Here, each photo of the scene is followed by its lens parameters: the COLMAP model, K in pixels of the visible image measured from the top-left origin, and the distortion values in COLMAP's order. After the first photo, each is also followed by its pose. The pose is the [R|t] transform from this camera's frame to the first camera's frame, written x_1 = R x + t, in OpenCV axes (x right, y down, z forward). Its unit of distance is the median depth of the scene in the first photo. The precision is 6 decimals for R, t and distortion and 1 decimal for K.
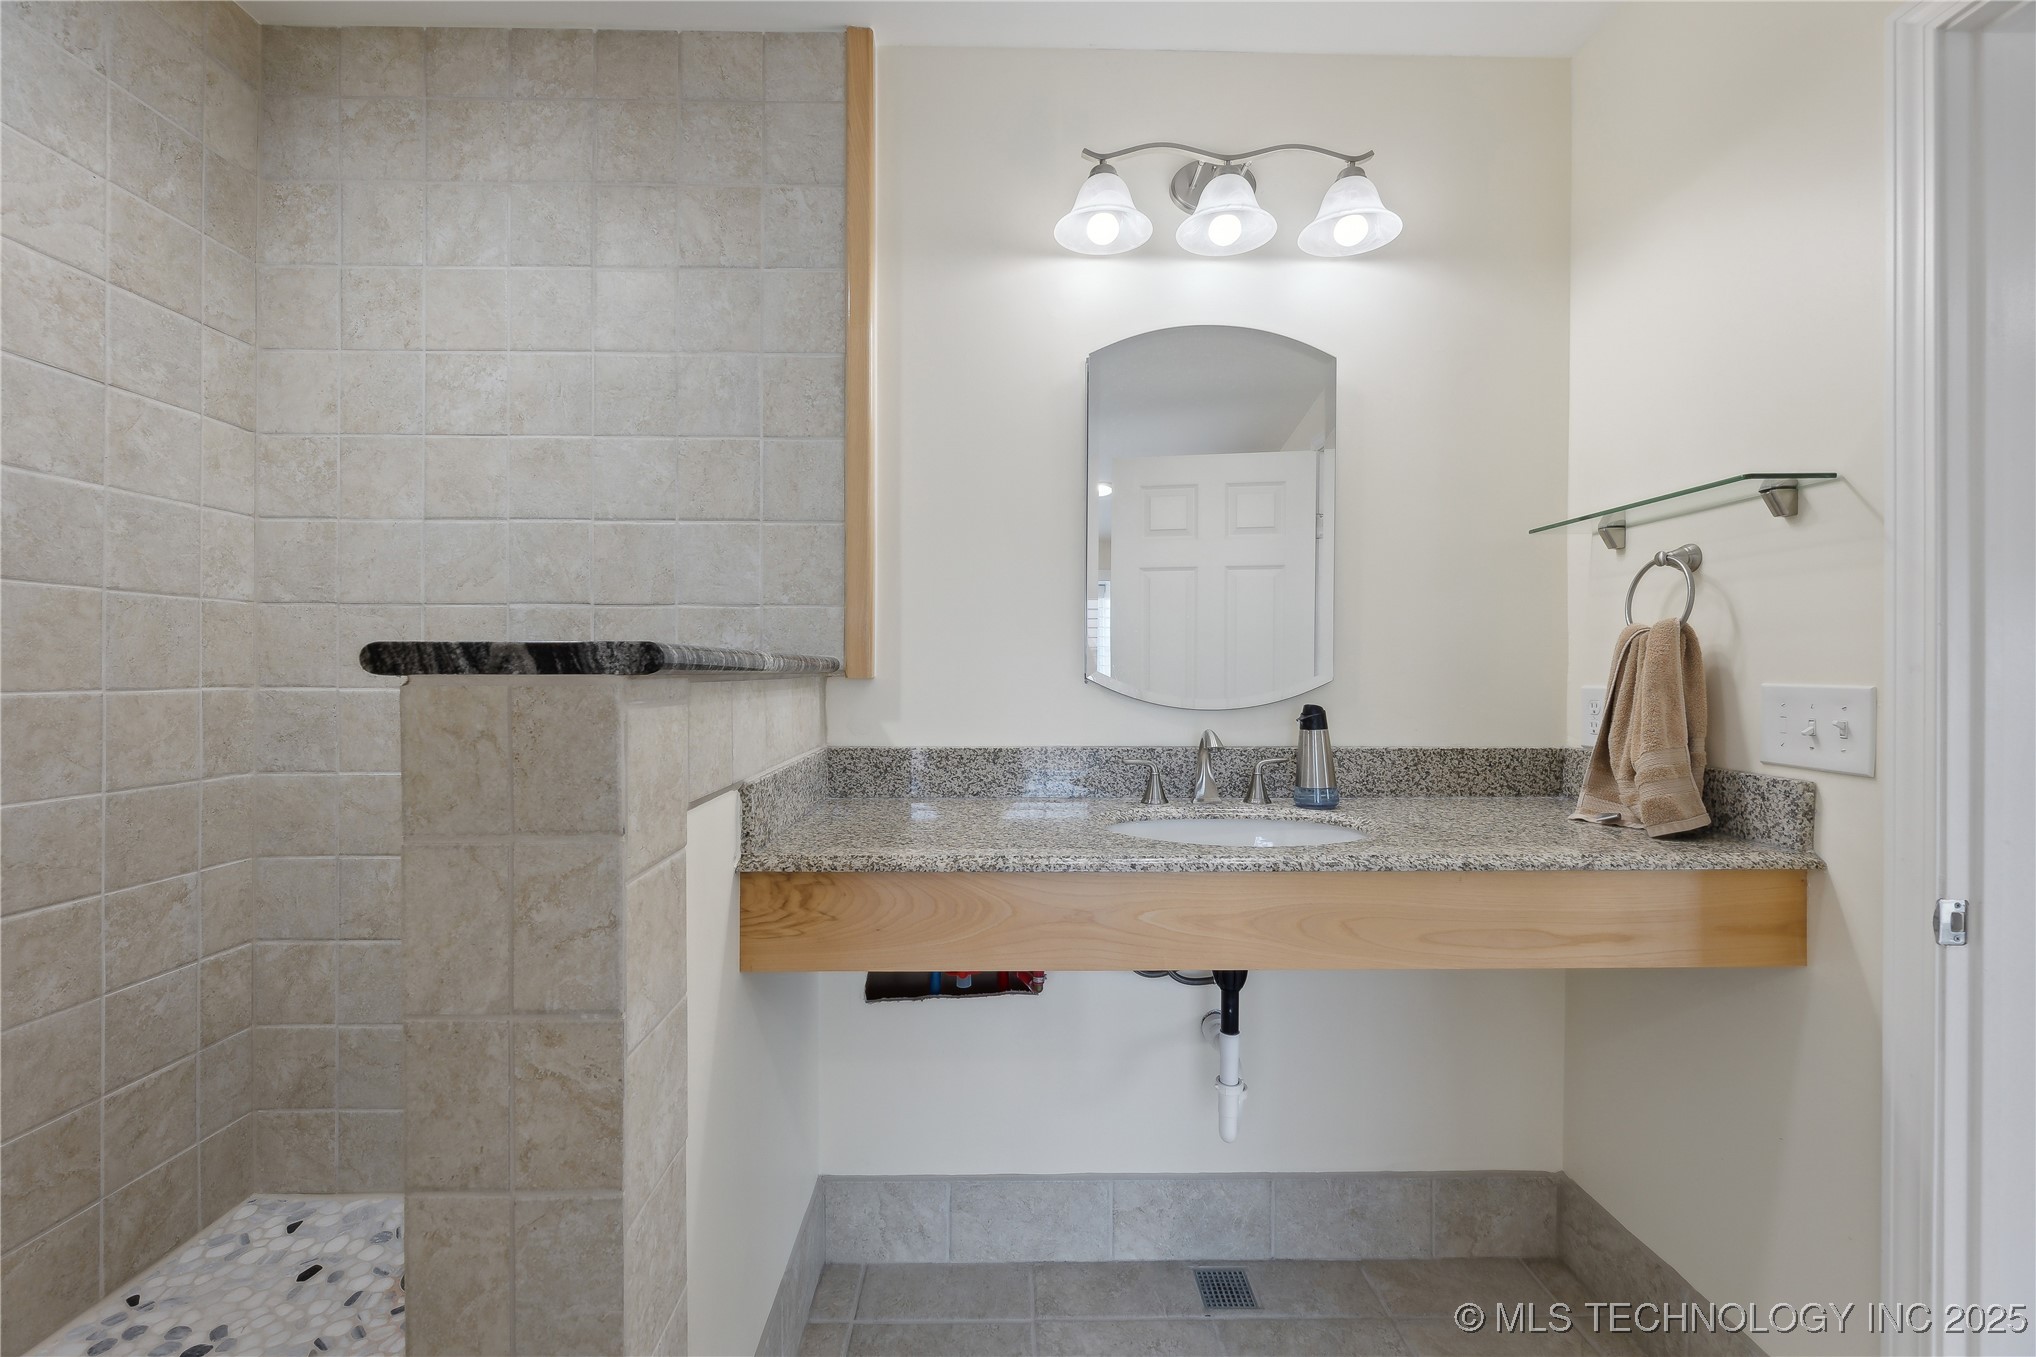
lens RADIAL K [[832.7, 0, 1022.6], [0, 832.7, 683.5], [0, 0, 1]] dist [-0.004368, 0.000351]
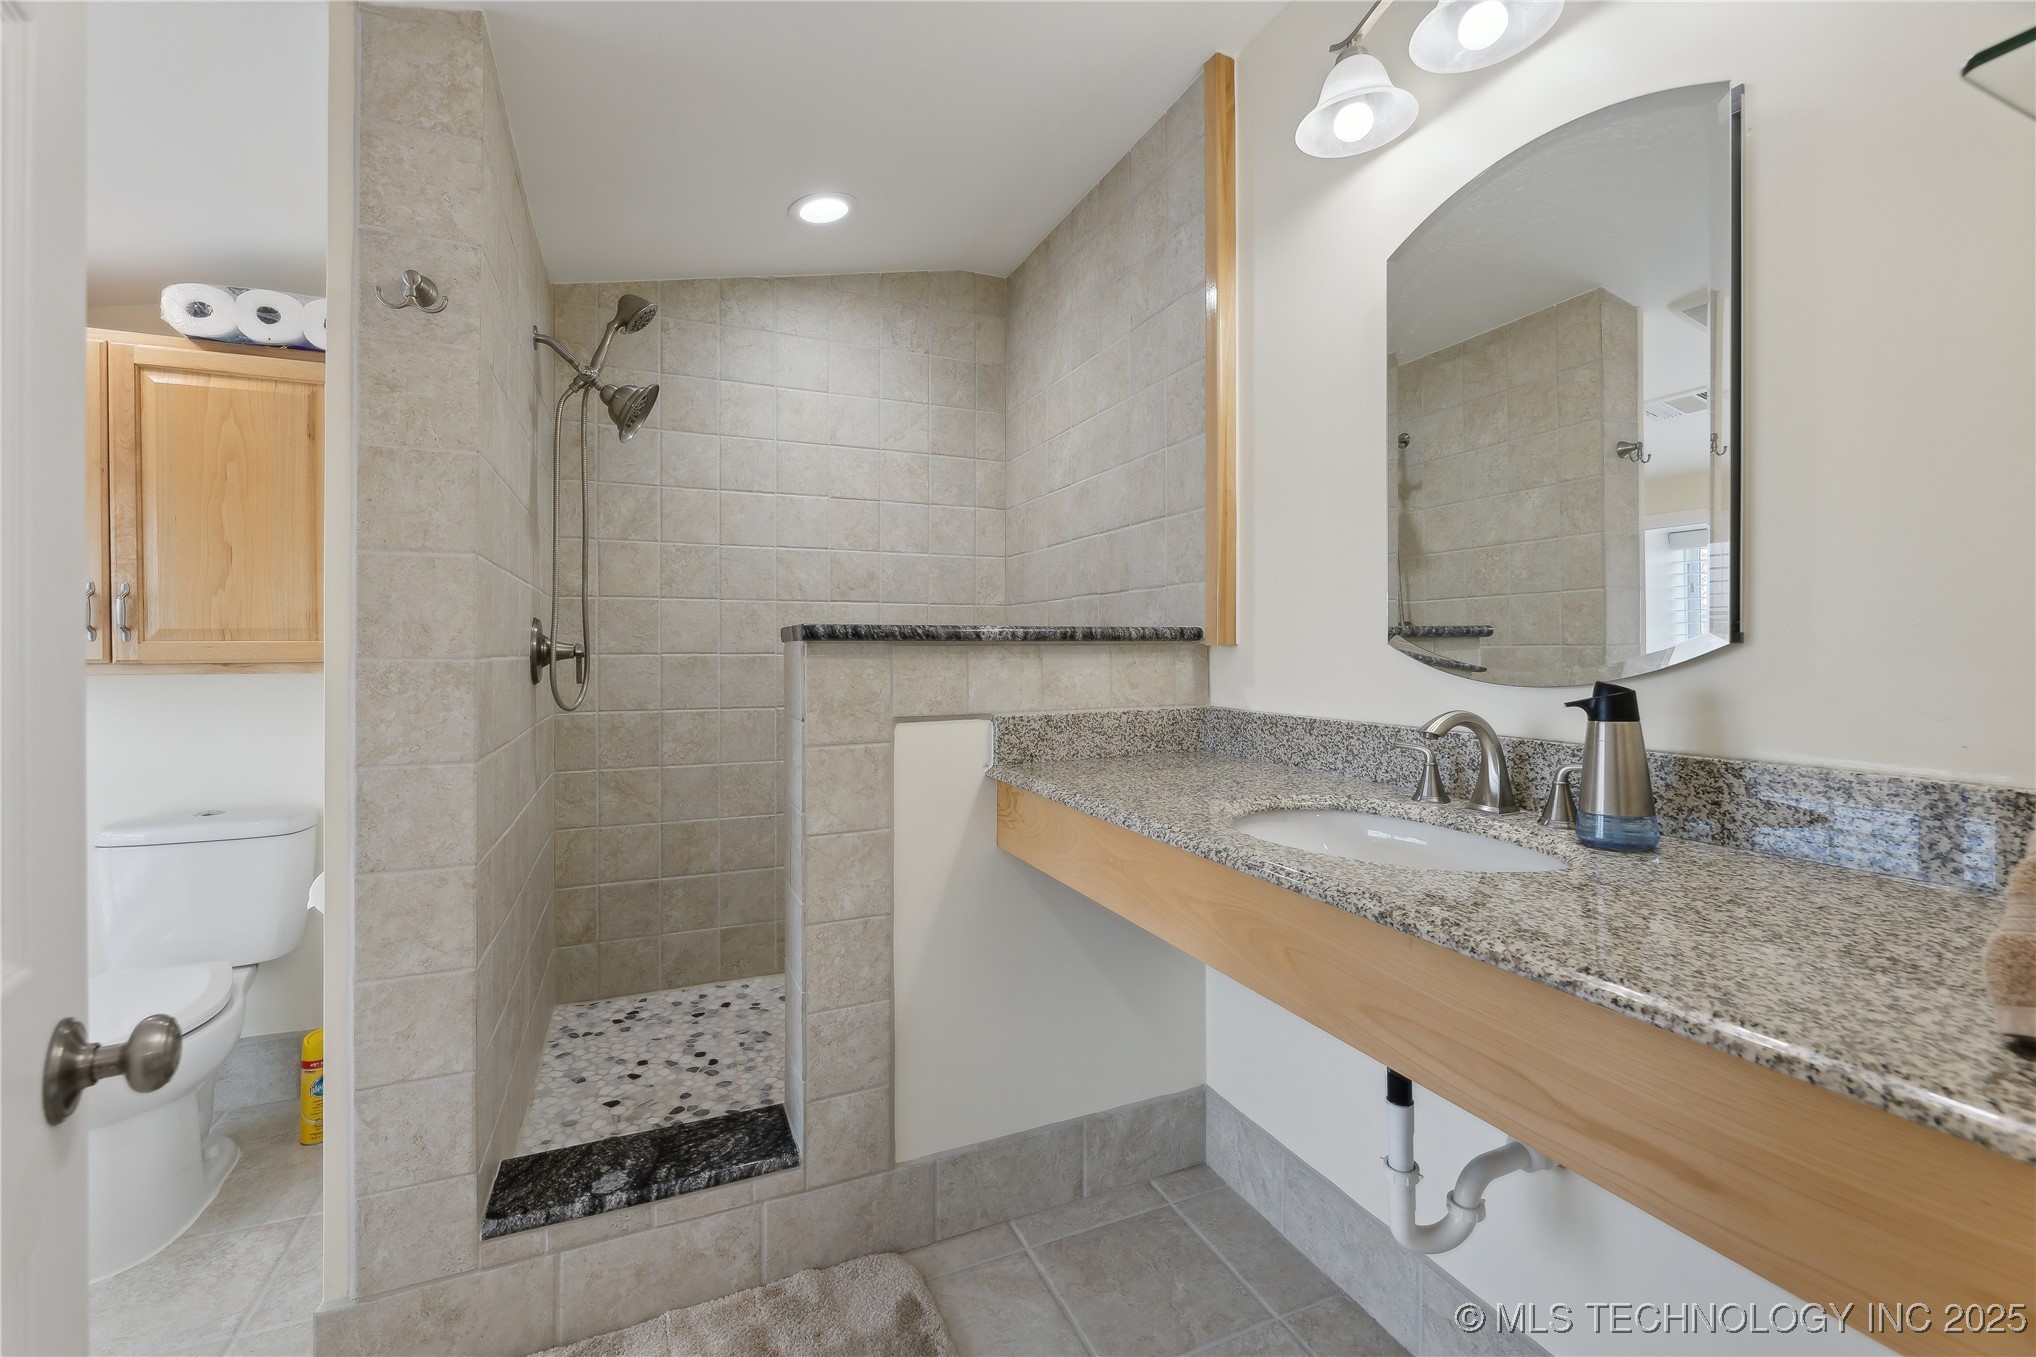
lens RADIAL K [[832.7, 0, 1016.8], [0, 832.7, 661.6], [0, 0, 1]] dist [-0.004368, 0.000351]
pose [[0.390247, 0.008964, -0.920667, 0.730545], [-0.009142, 0.999941, 0.005861, 0.011097], [0.920665, 0.006130, 0.390306, 0.332435]]
